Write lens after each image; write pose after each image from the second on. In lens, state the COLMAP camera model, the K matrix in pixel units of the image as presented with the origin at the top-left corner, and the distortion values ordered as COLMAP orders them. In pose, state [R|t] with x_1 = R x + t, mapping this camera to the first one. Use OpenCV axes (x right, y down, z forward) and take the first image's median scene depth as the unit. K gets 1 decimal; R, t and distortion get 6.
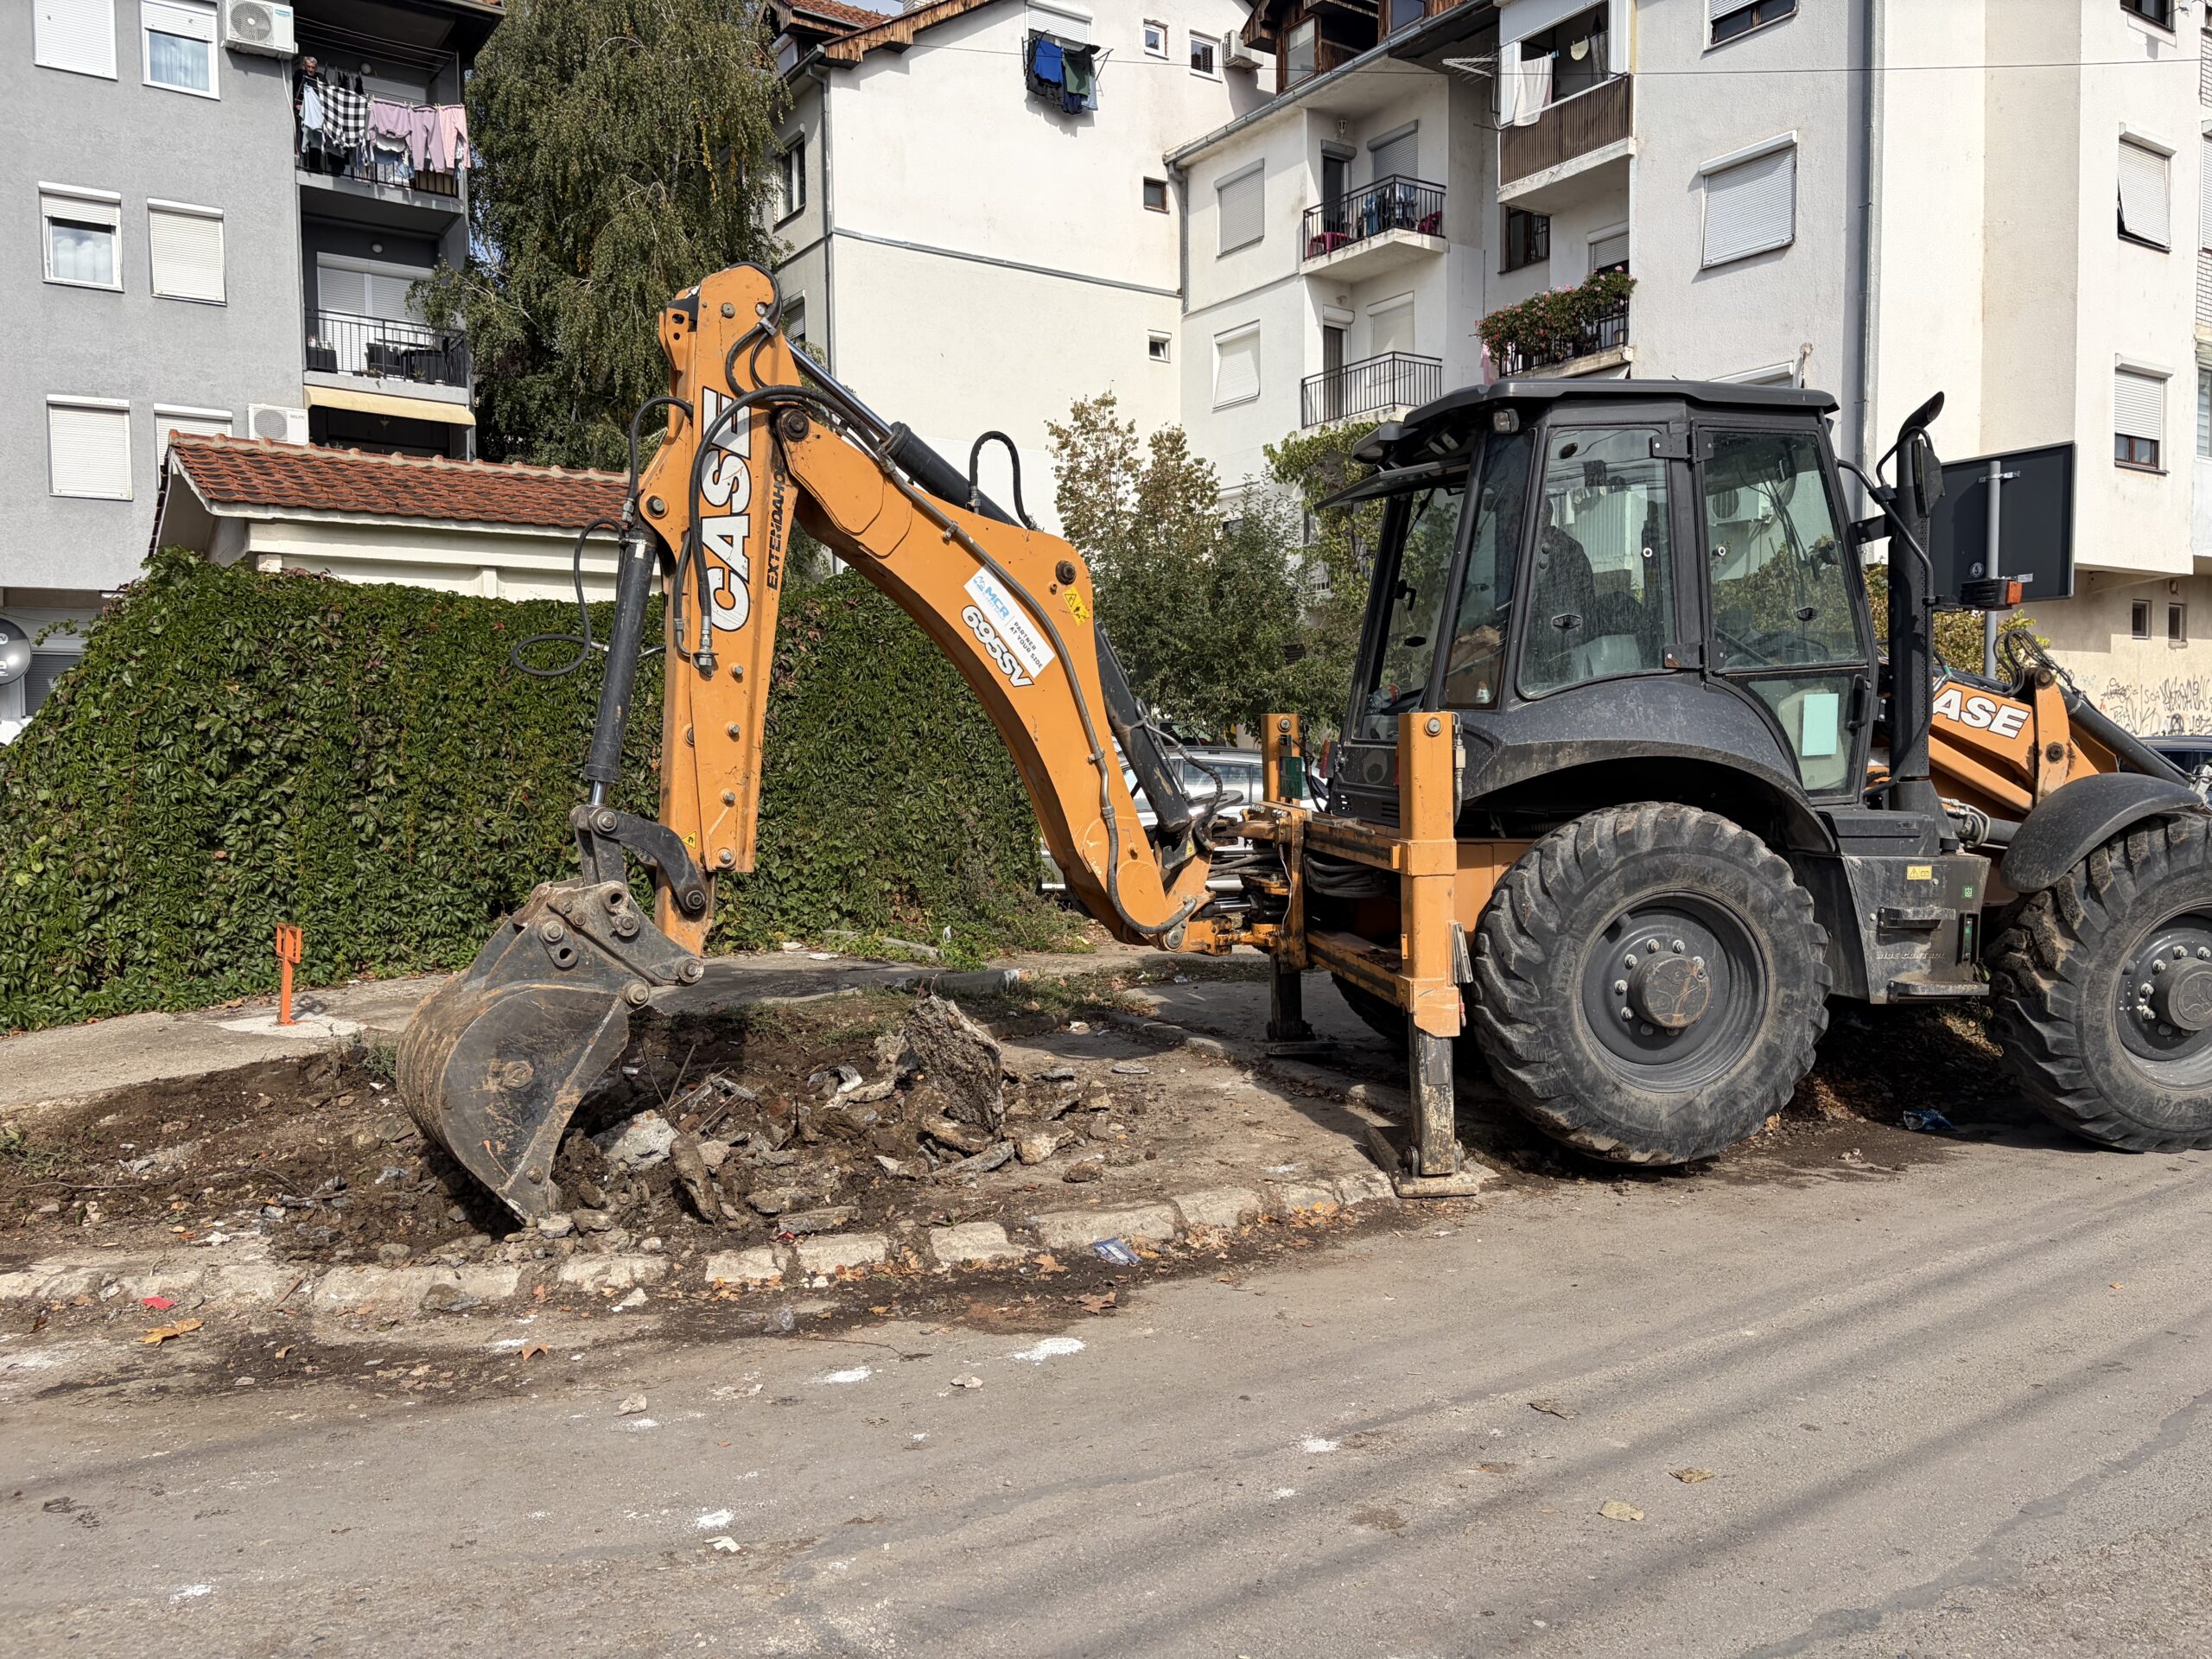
lens RADIAL K [[1656.1, 0, 1106.0], [0, 1656.1, 829.5], [0, 0, 1]] dist [0.062720, -0.082911]
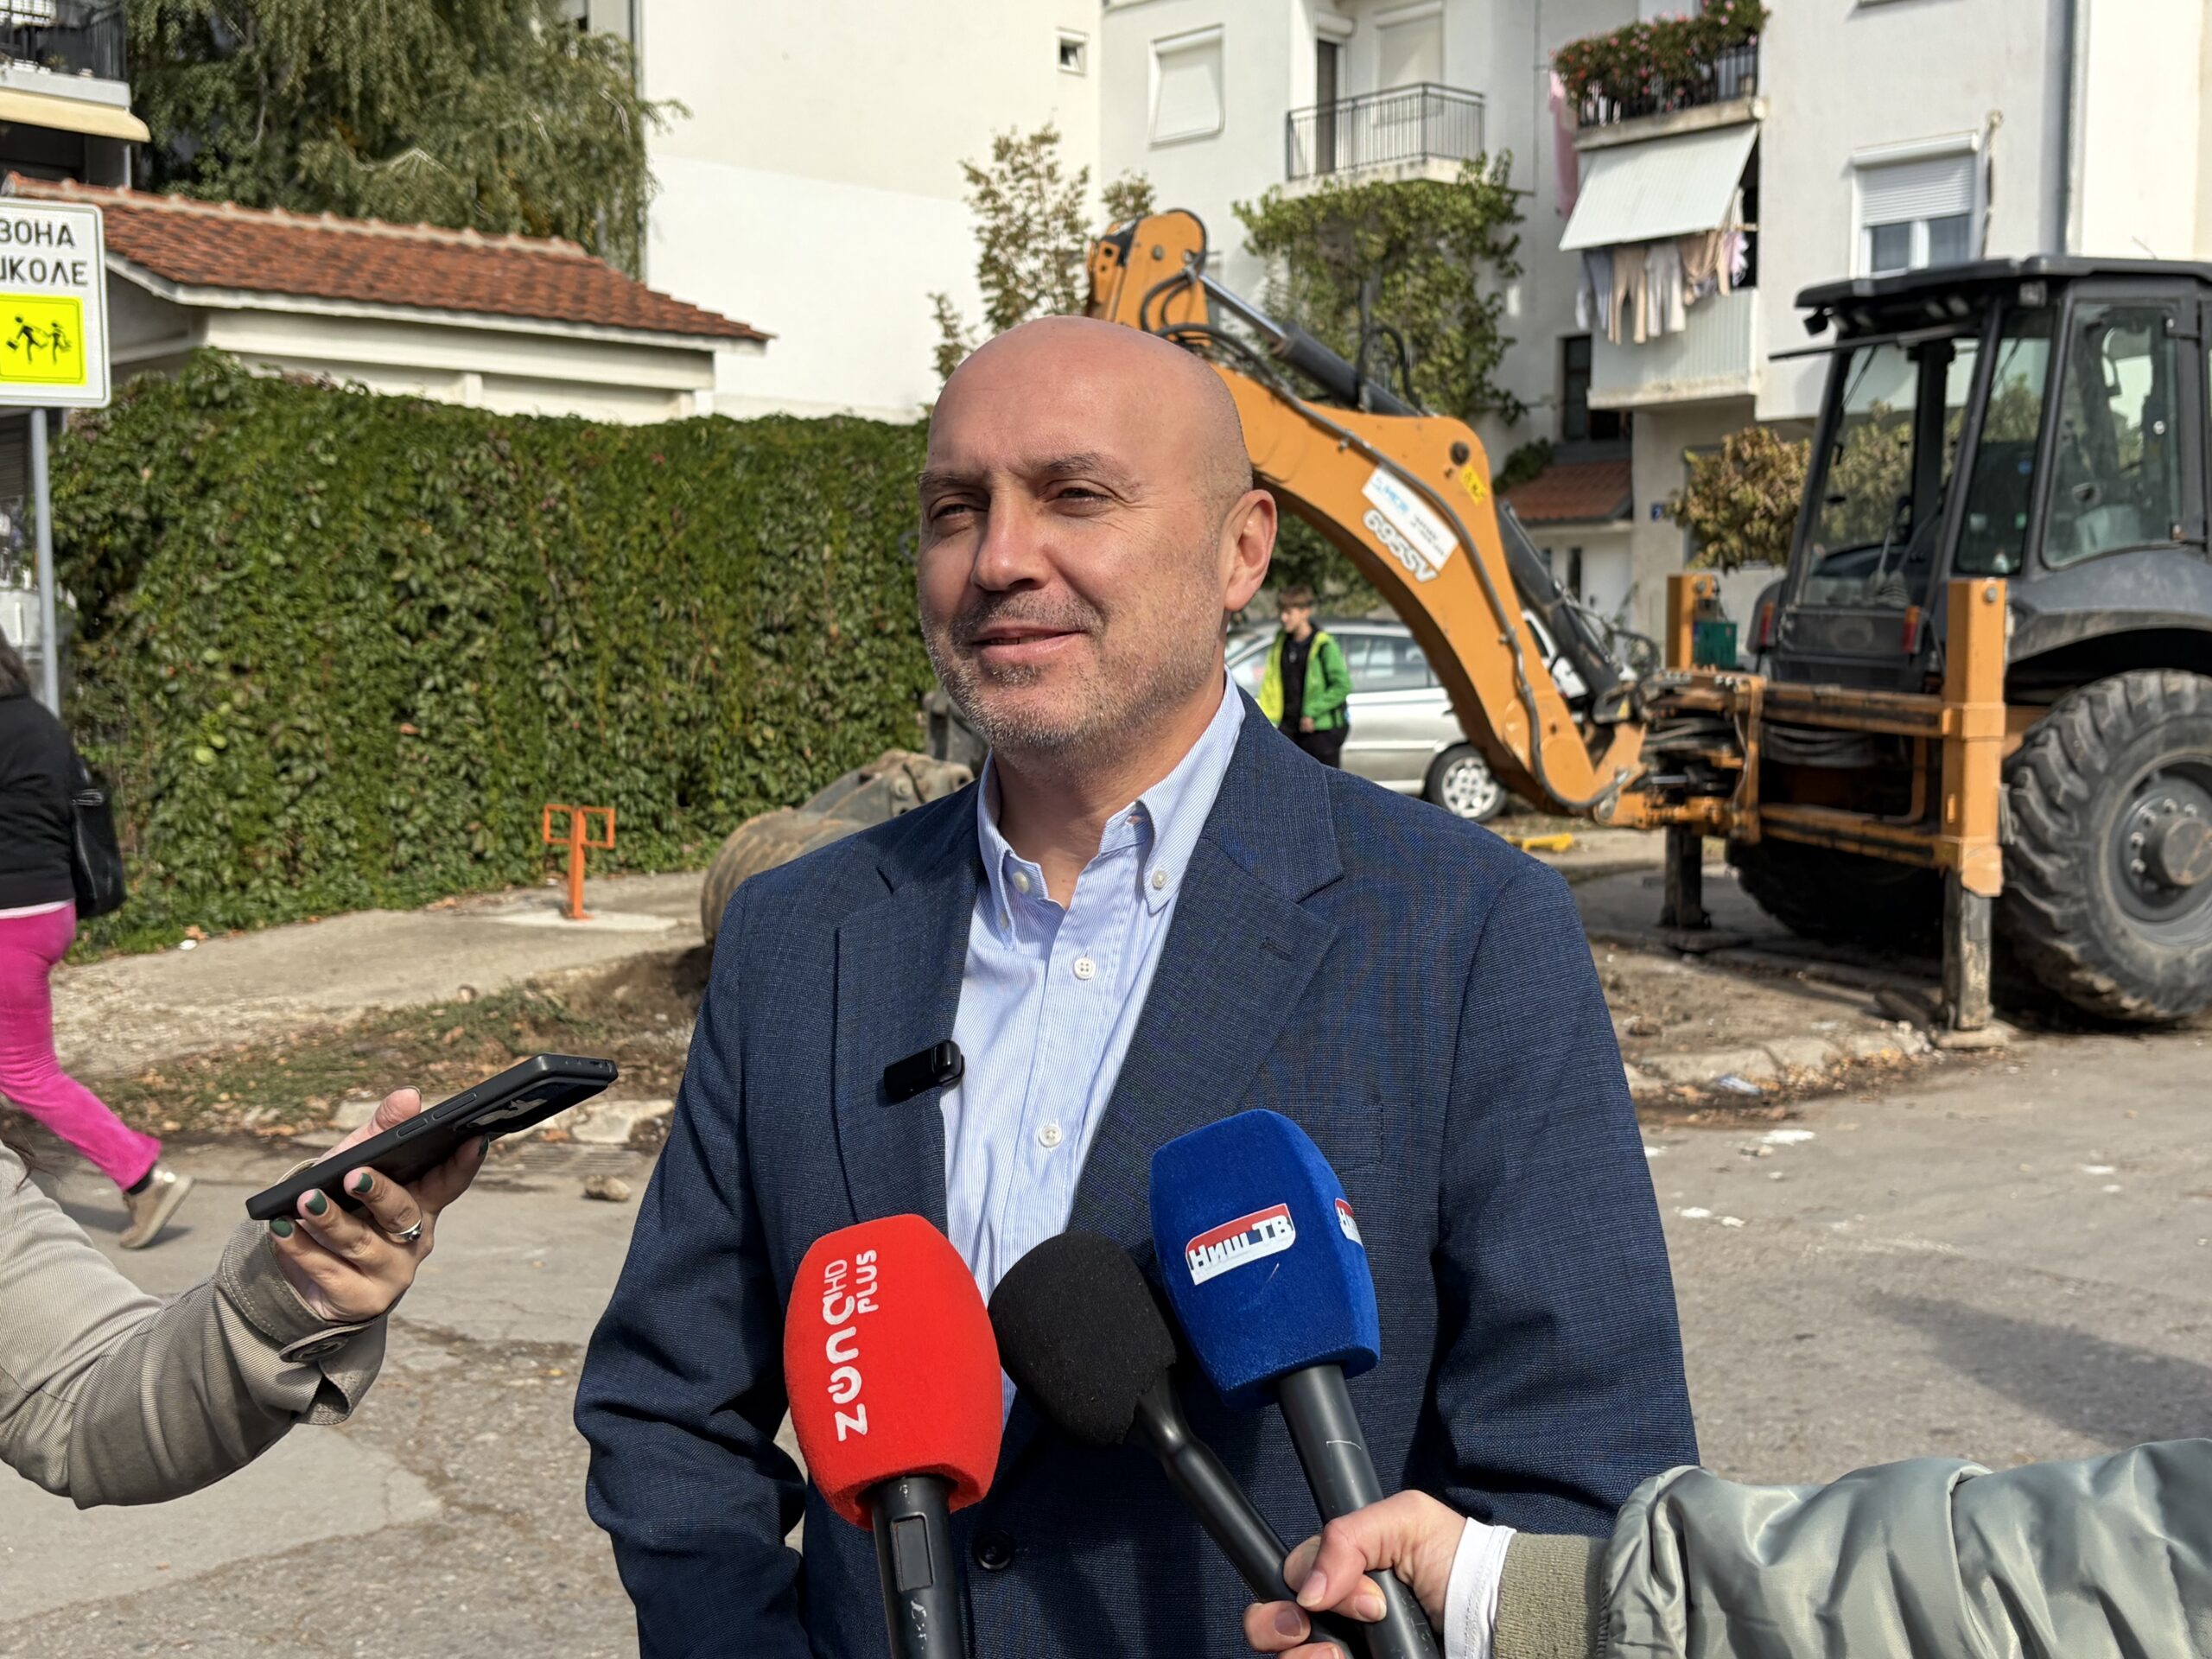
lens RADIAL K [[2573.2, 0, 1106.0], [0, 2573.2, 829.5], [0, 0, 1]] dist [0.073217, -0.167126]
pose [[0.990078, 0.001199, 0.140514, -0.340827], [-0.005334, 0.999564, 0.029056, 0.024076], [-0.140418, -0.029517, 0.989652, -0.311827]]
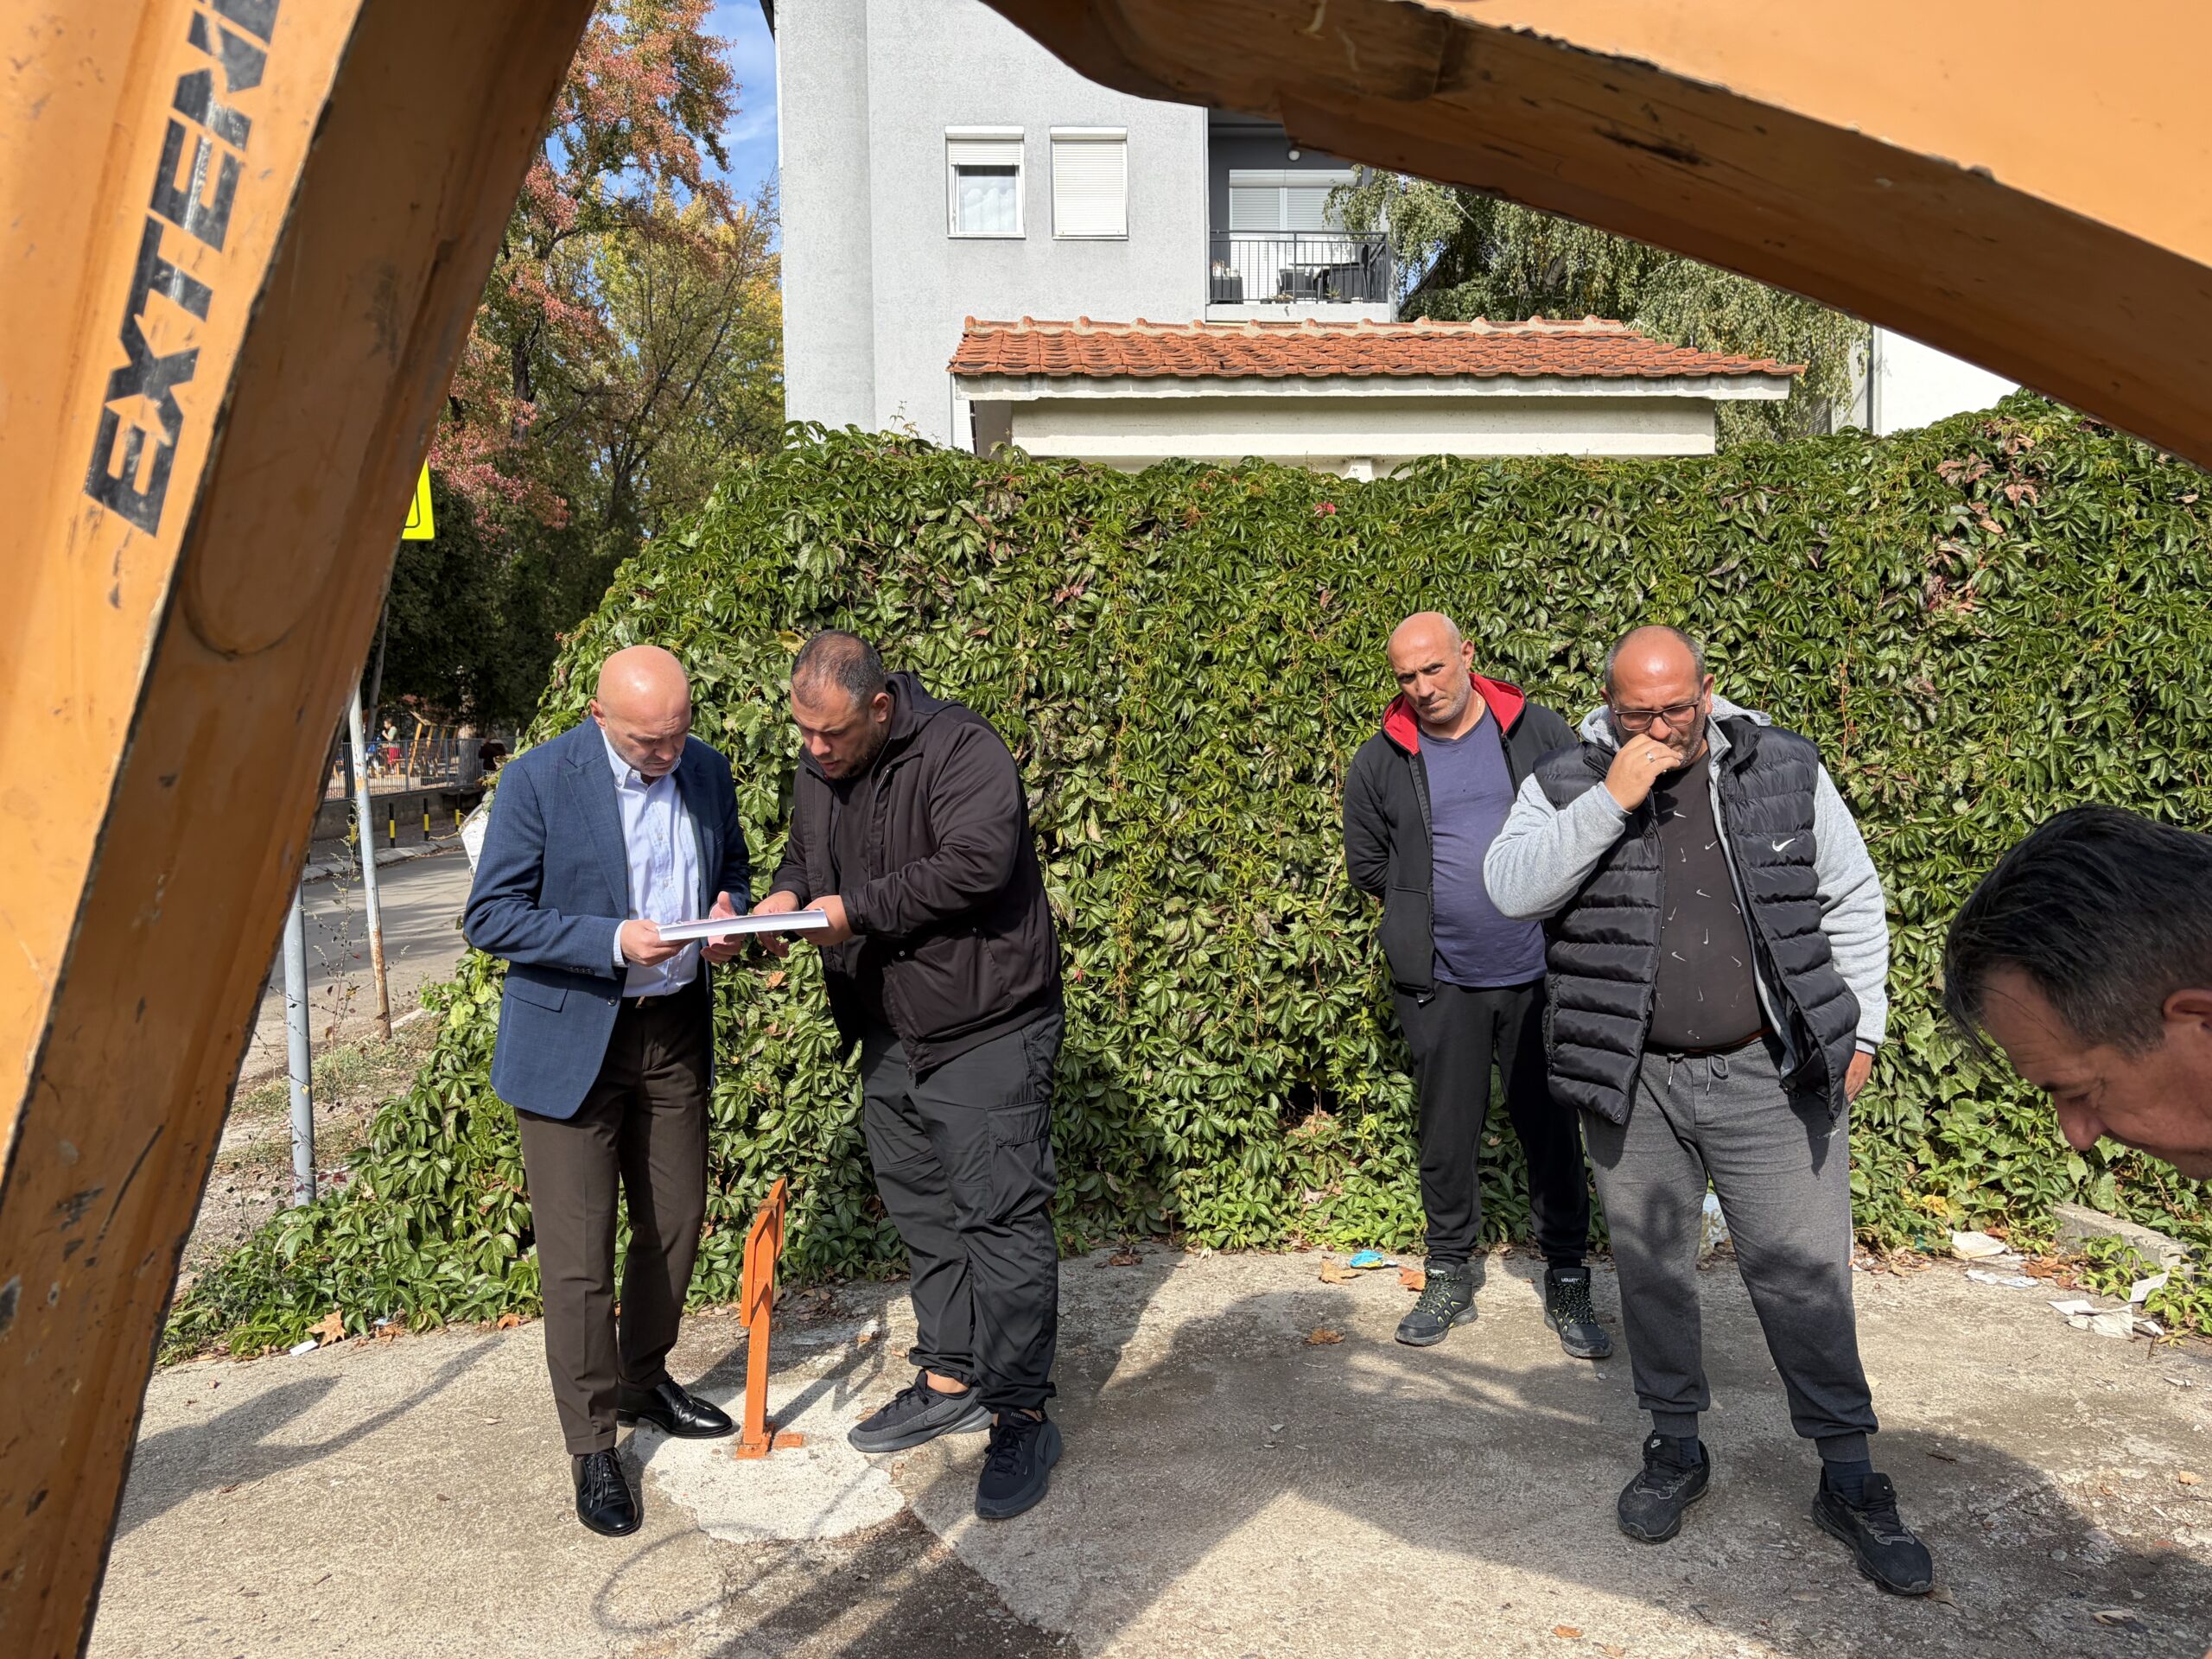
lens RADIAL K [[1651.2, 0, 1106.9], [0, 1651.2, 818.2], [0, 0, 1]] dist [0.061491, -0.074360]
pose [[0.856793, 0.017845, -0.515352, -0.176765], [-0.019393, 0.999809, 0.002380, -0.034101], [0.515296, 0.007955, 0.856975, 0.584536]]
